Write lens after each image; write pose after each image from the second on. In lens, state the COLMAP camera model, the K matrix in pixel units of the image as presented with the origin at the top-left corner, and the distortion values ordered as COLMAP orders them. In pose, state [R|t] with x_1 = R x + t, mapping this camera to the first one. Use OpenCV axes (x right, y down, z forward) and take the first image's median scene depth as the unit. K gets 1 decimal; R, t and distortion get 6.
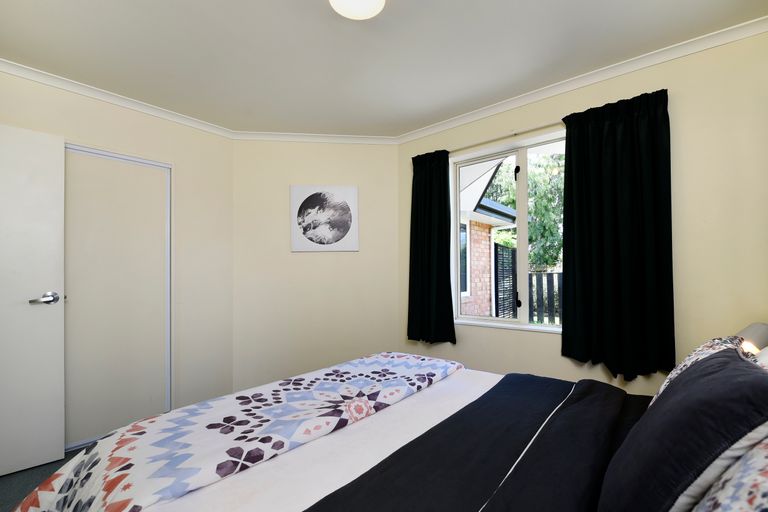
lens RADIAL K [[333.9, 0, 392.8], [0, 333.9, 274.0], [0, 0, 1]] dist [-0.012983, -0.000371]
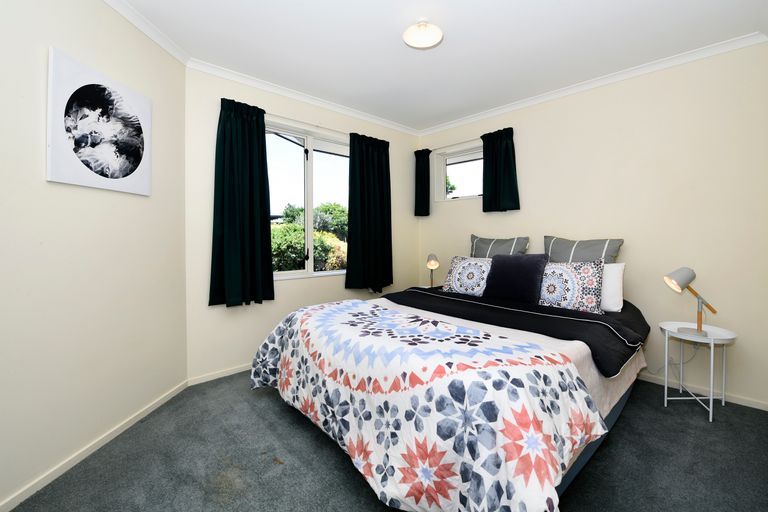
lens RADIAL K [[333.9, 0, 386.1], [0, 333.9, 237.3], [0, 0, 1]] dist [-0.012983, -0.000371]
pose [[0.141957, 0.006620, 0.989851, -0.710035], [0.001136, 0.999976, -0.006850, 0.020129], [-0.989872, 0.002097, 0.141946, 0.438664]]
